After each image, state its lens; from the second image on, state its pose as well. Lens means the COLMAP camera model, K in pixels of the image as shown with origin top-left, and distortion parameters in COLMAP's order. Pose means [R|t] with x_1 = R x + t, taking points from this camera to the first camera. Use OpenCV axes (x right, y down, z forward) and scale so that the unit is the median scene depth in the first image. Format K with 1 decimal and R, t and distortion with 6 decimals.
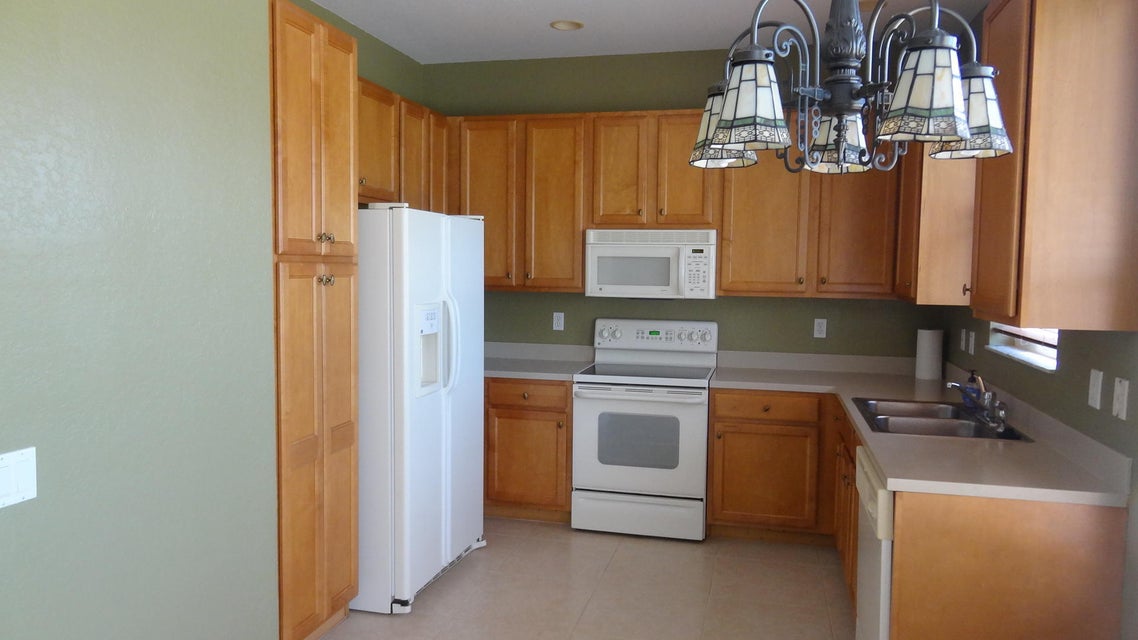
lens RADIAL K [[797.6, 0, 572.4], [0, 797.6, 321.5], [0, 0, 1]] dist [0.008478, 0.006100]
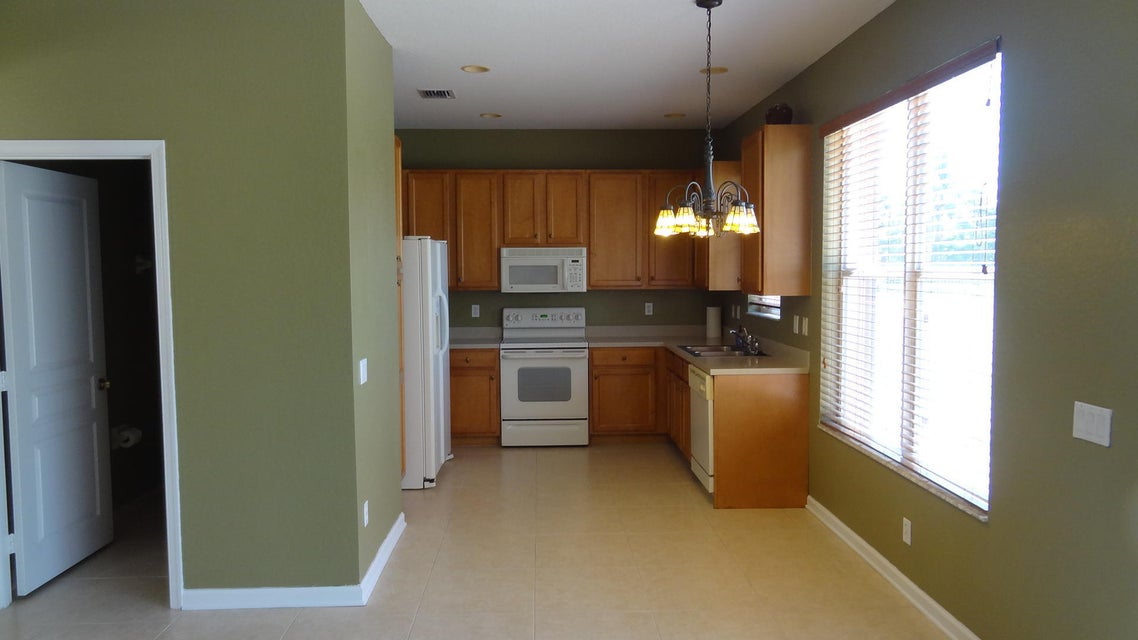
lens RADIAL K [[797.6, 0, 567.6], [0, 797.6, 318.8], [0, 0, 1]] dist [0.008478, 0.006100]
pose [[0.962449, -0.035451, 0.269136, -0.281484], [0.038297, 0.999252, -0.005327, 0.031797], [-0.268746, 0.015434, 0.963087, -0.493004]]
